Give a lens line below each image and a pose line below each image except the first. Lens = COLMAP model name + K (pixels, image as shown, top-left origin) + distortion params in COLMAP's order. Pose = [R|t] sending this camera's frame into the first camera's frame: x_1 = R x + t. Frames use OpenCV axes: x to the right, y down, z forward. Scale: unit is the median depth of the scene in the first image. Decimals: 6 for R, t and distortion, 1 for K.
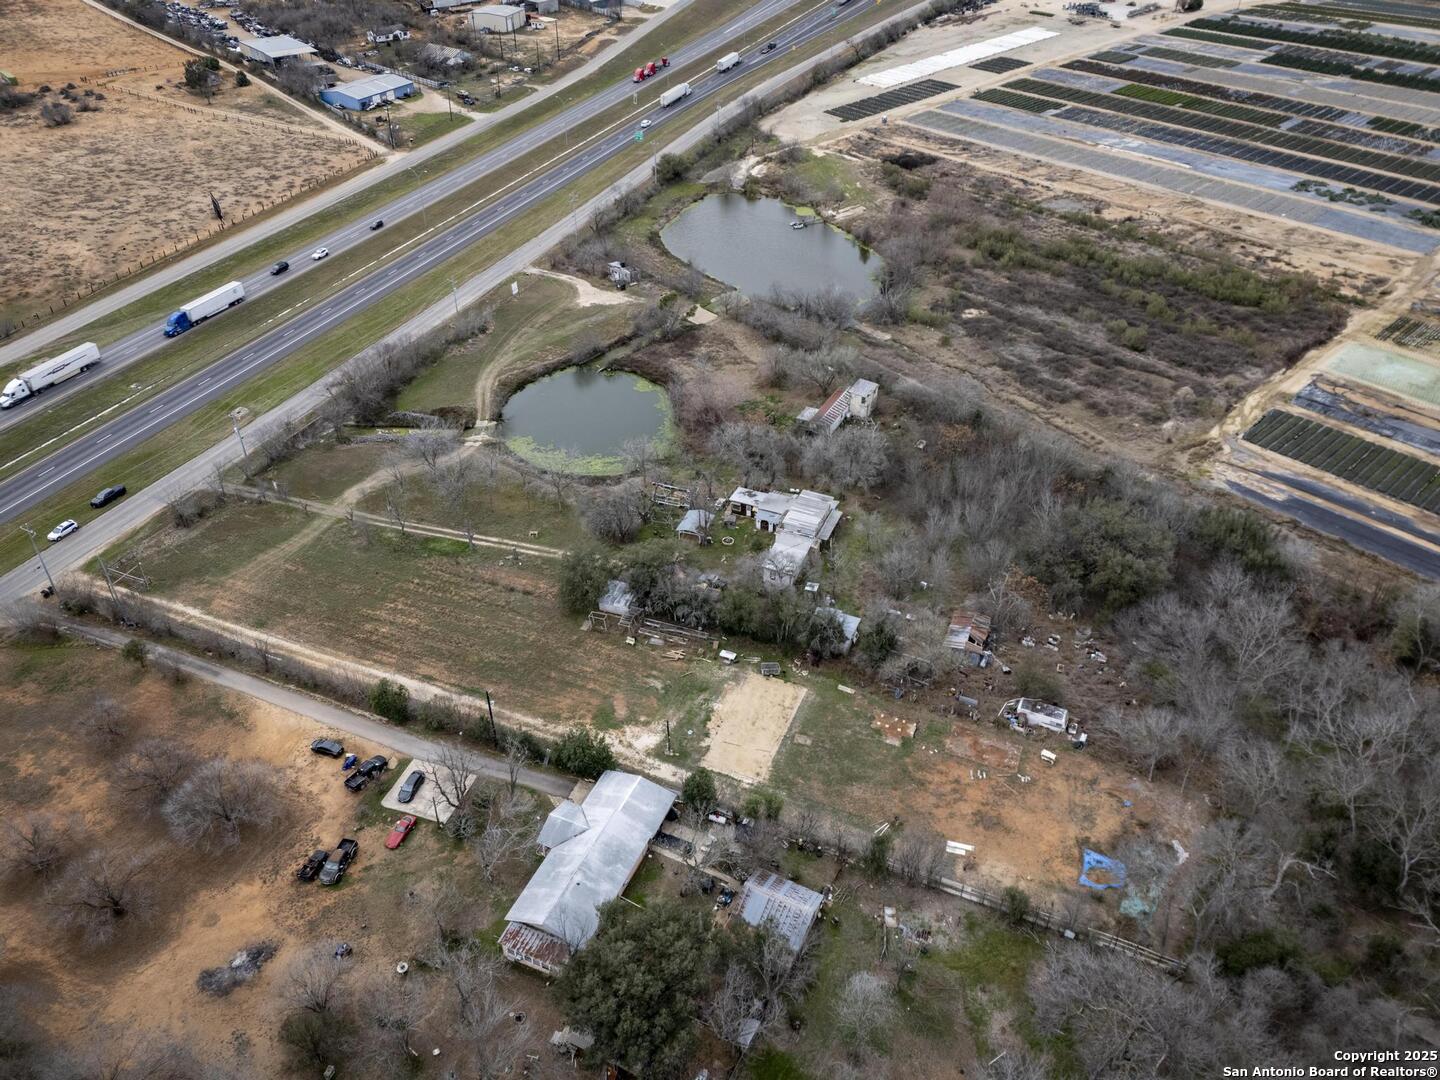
lens RADIAL K [[1058.2, 0, 718.4], [0, 1058.2, 528.6], [0, 0, 1]] dist [0.070630, -0.051591]
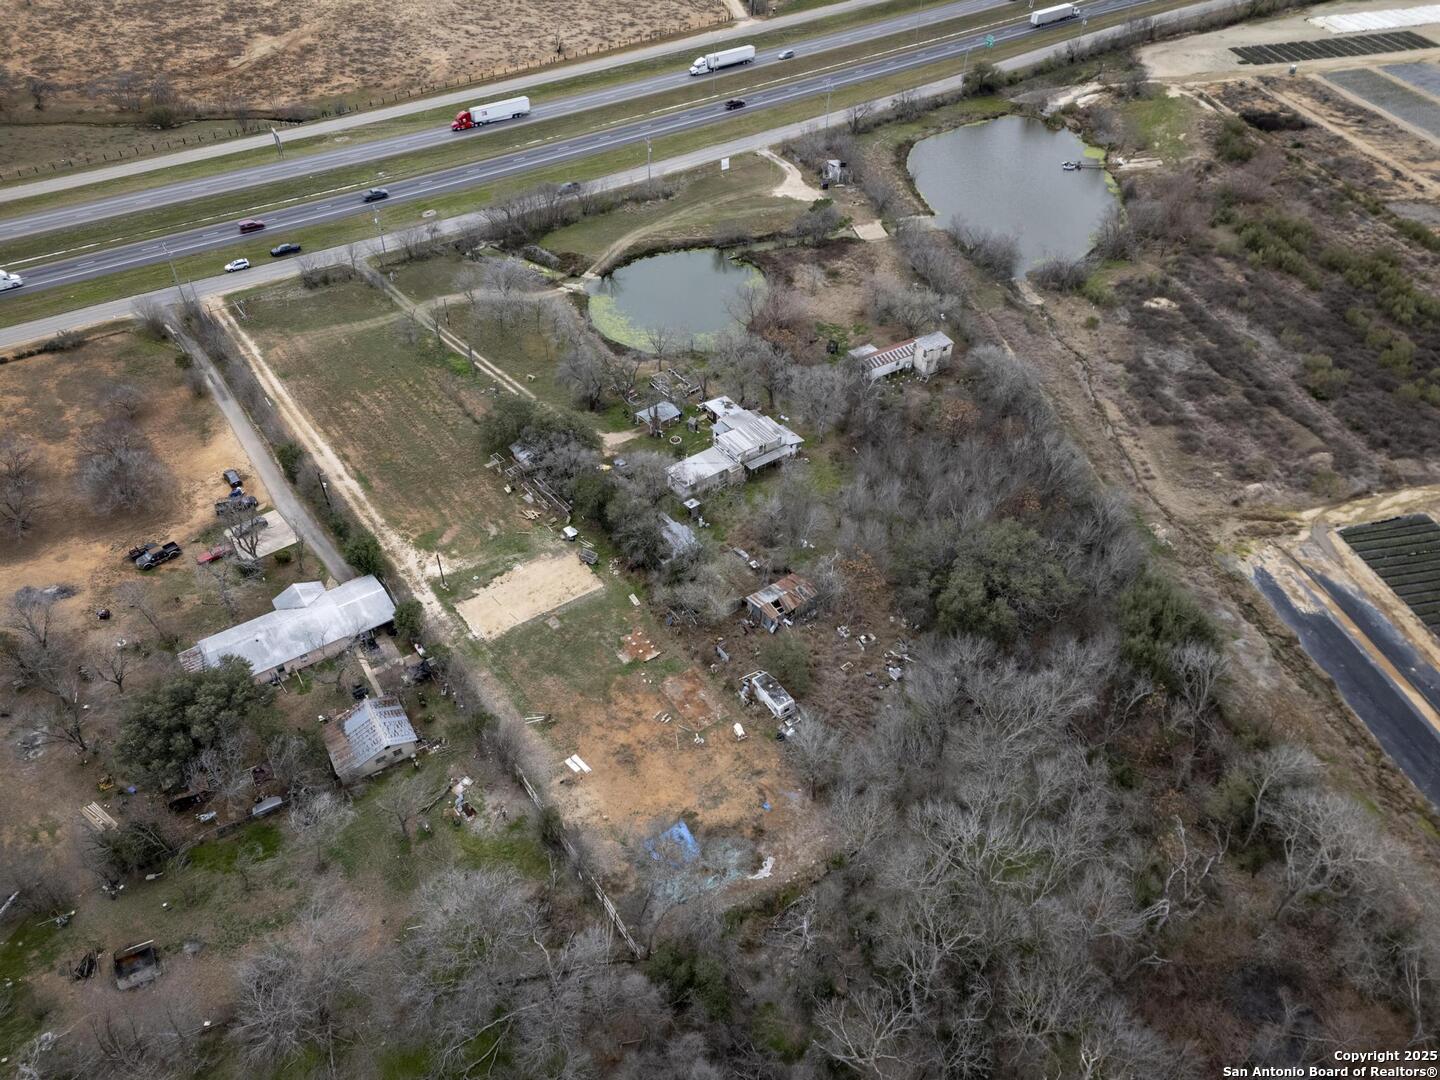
lens RADIAL K [[1058.2, 0, 718.4], [0, 1058.2, 528.6], [0, 0, 1]] dist [0.070630, -0.051591]
pose [[0.853182, 0.344388, -0.391761, 0.390191], [-0.310832, 0.938815, 0.148357, -0.059209], [0.418884, -0.004804, 0.908027, 0.088540]]
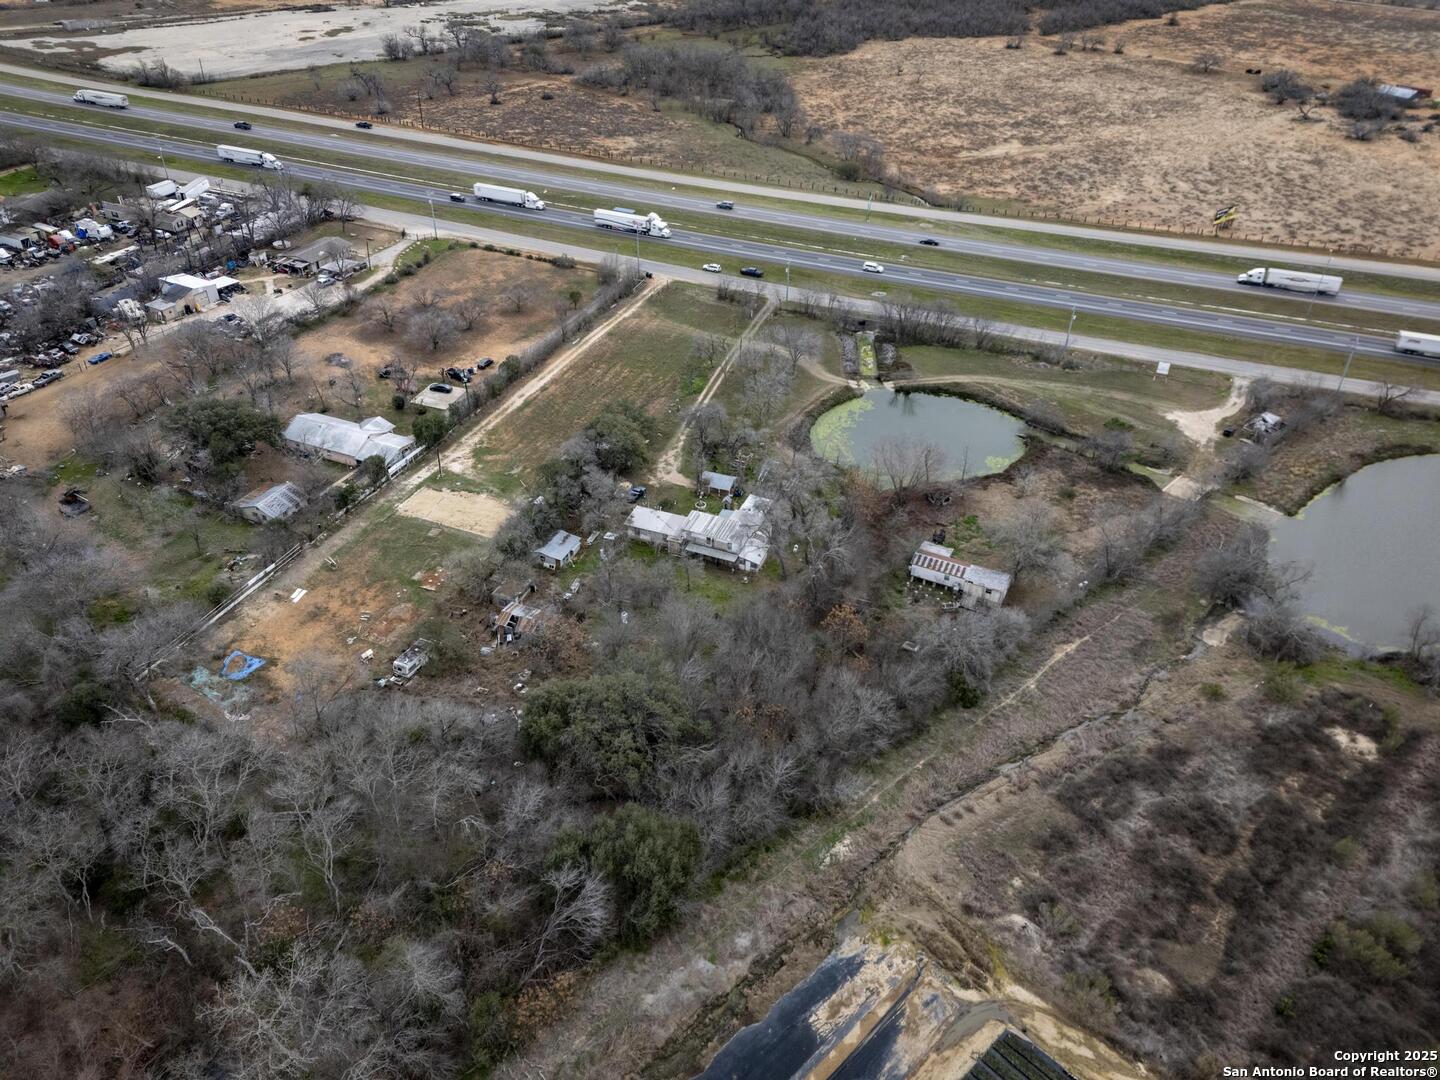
lens RADIAL K [[1058.2, 0, 718.4], [0, 1058.2, 528.6], [0, 0, 1]] dist [0.070630, -0.051591]
pose [[0.018275, 0.581512, -0.813332, 0.743902], [-0.602520, 0.655575, 0.455182, -0.391377], [0.797894, 0.481731, 0.362353, 0.536196]]
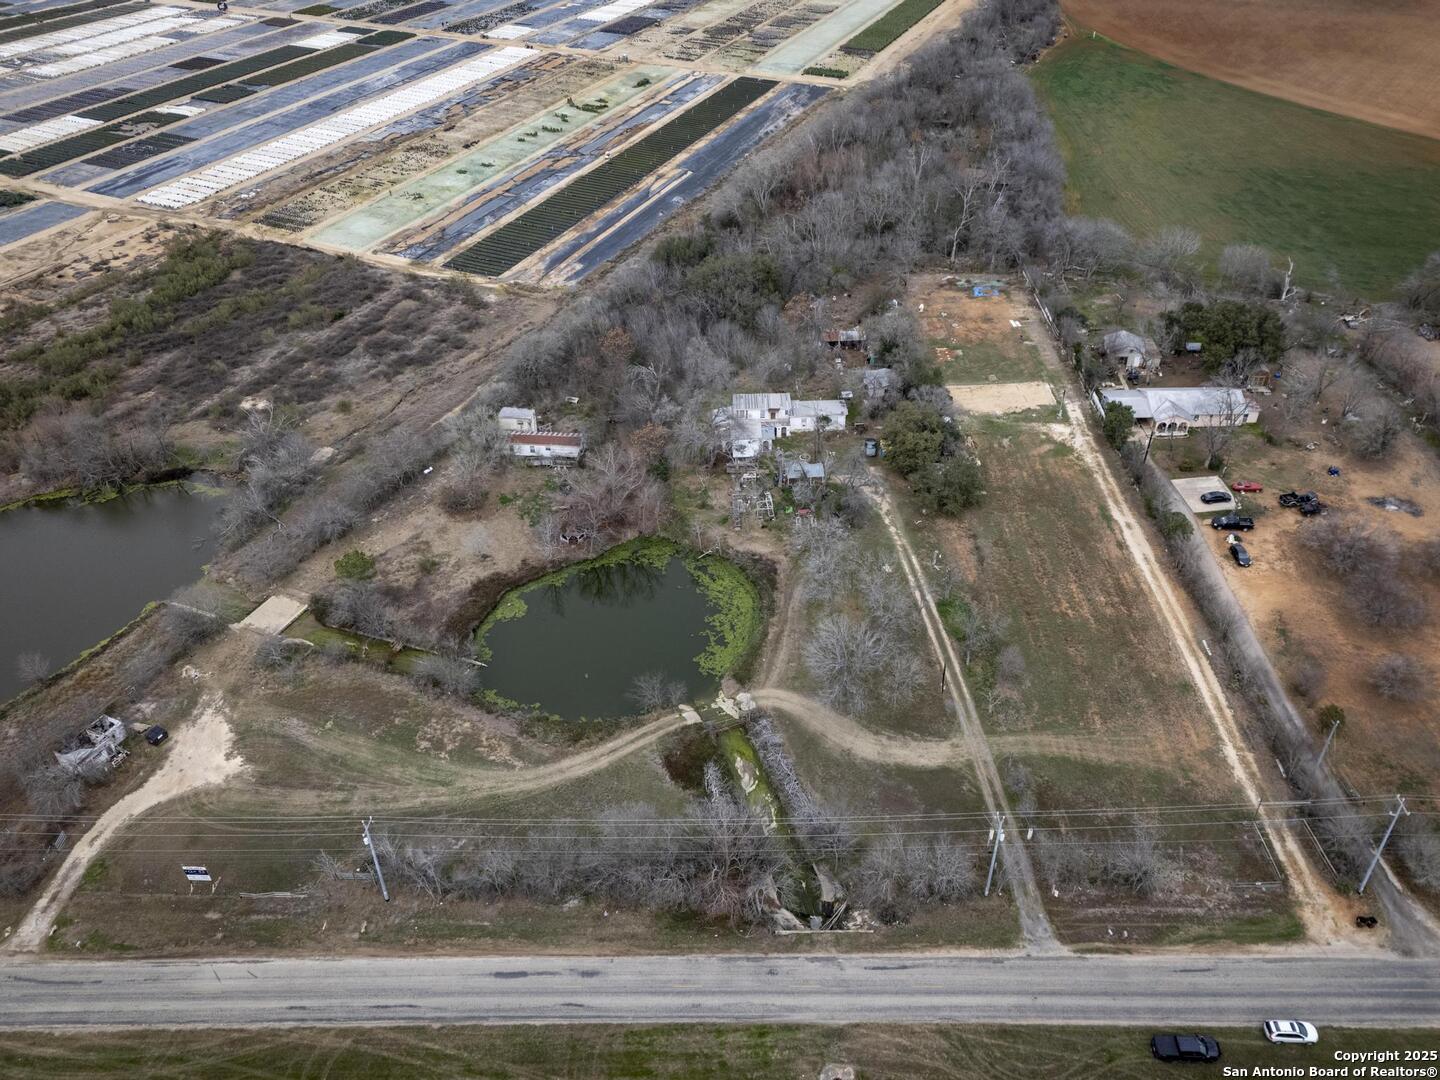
lens RADIAL K [[1089.5, 0, 718.3], [0, 1089.5, 538.8], [0, 0, 1]] dist [0.048096, -0.014609]
pose [[-0.389947, -0.546812, 0.740903, -0.667919], [0.552993, 0.504298, 0.663236, -0.592778], [-0.736302, 0.668341, 0.105734, 0.840363]]
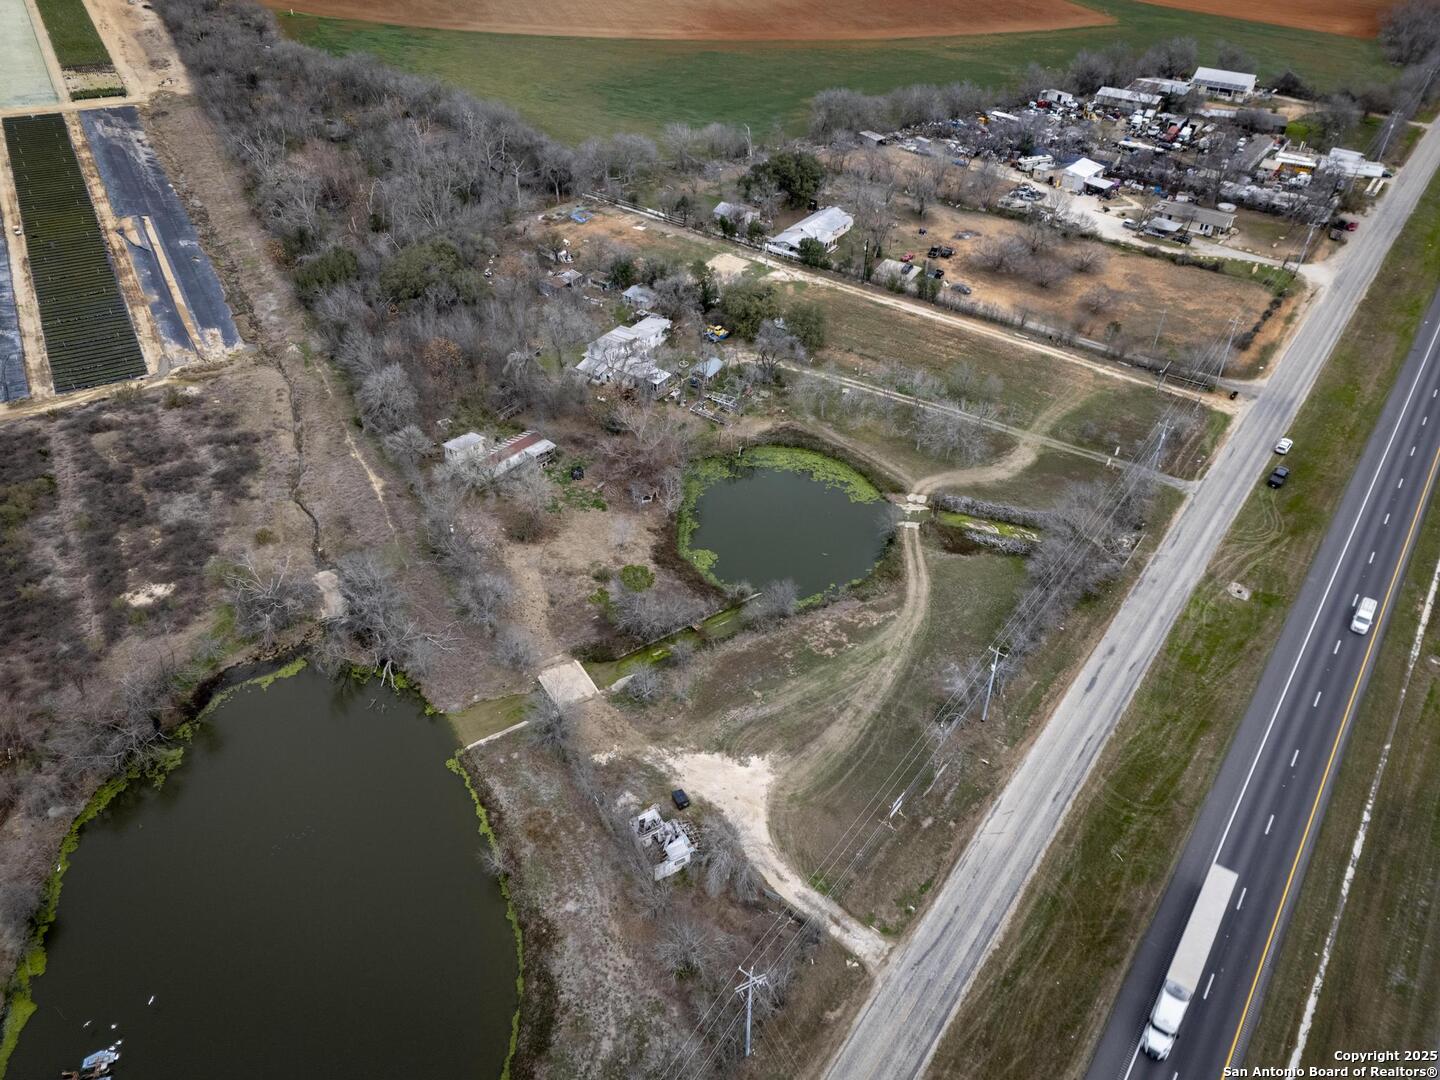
lens RADIAL K [[1058.2, 0, 718.4], [0, 1058.2, 528.6], [0, 0, 1]] dist [0.070630, -0.051591]
pose [[-0.976088, -0.142892, 0.163810, -0.210951], [0.116765, 0.290973, 0.949579, -0.893313], [-0.183352, 0.946000, -0.267330, 1.247175]]
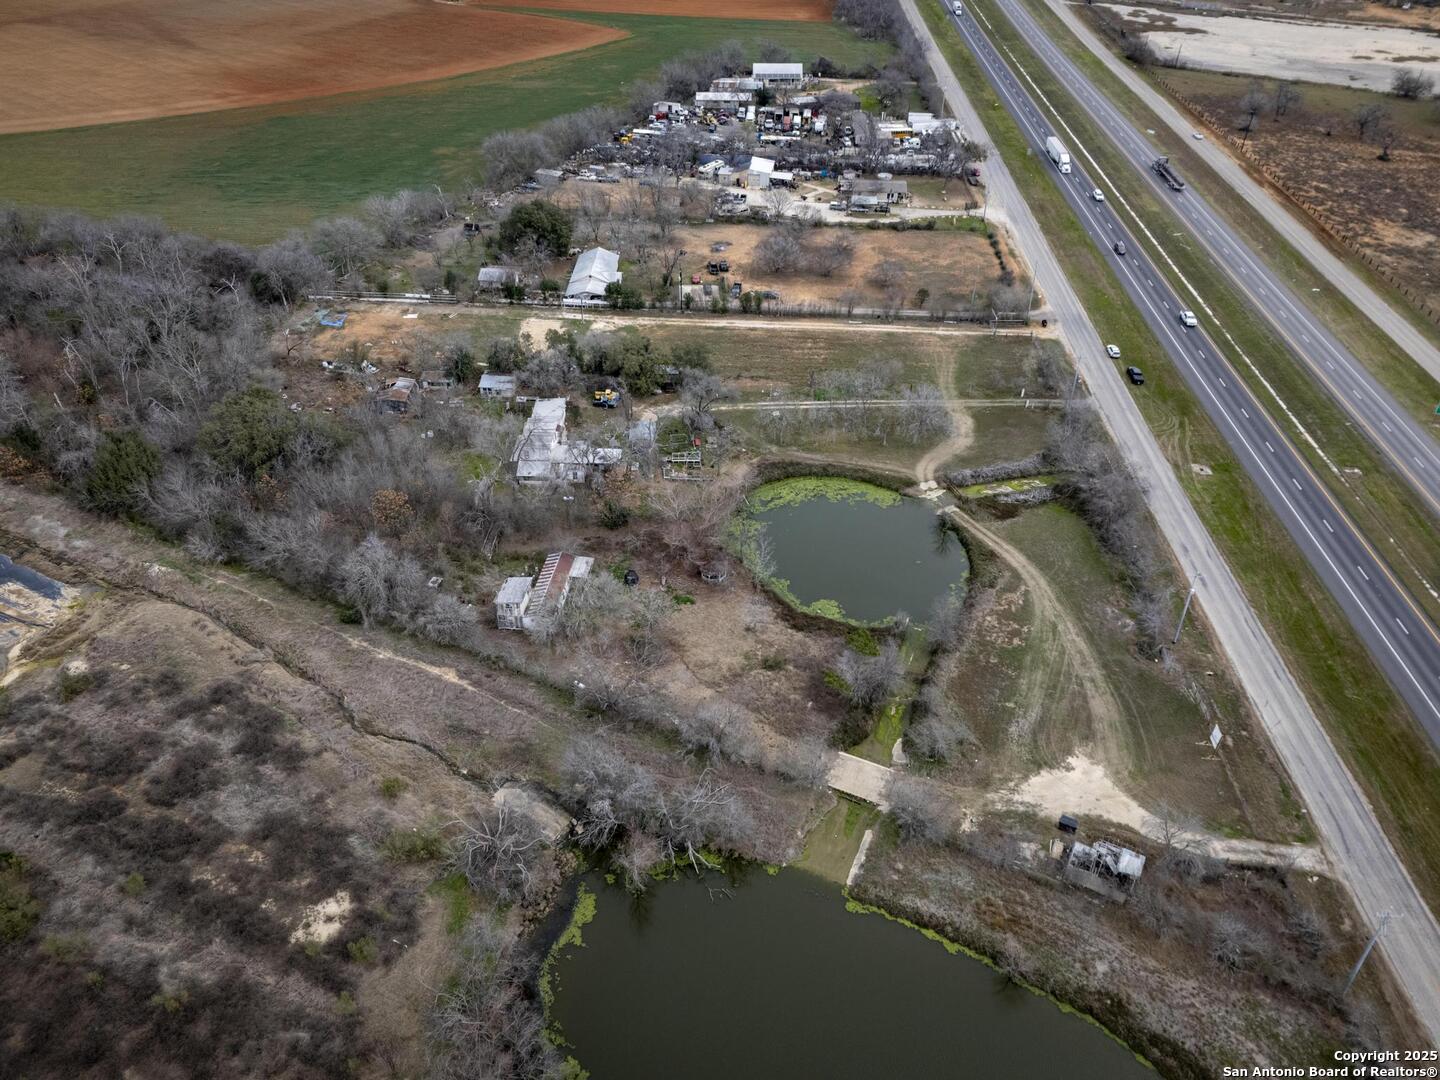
lens RADIAL K [[1058.2, 0, 718.4], [0, 1058.2, 528.6], [0, 0, 1]] dist [0.070630, -0.051591]
pose [[-0.931525, 0.207468, -0.298693, 0.213757], [-0.222225, 0.325428, 0.919082, -0.843735], [0.287884, 0.922525, -0.257040, 1.180050]]
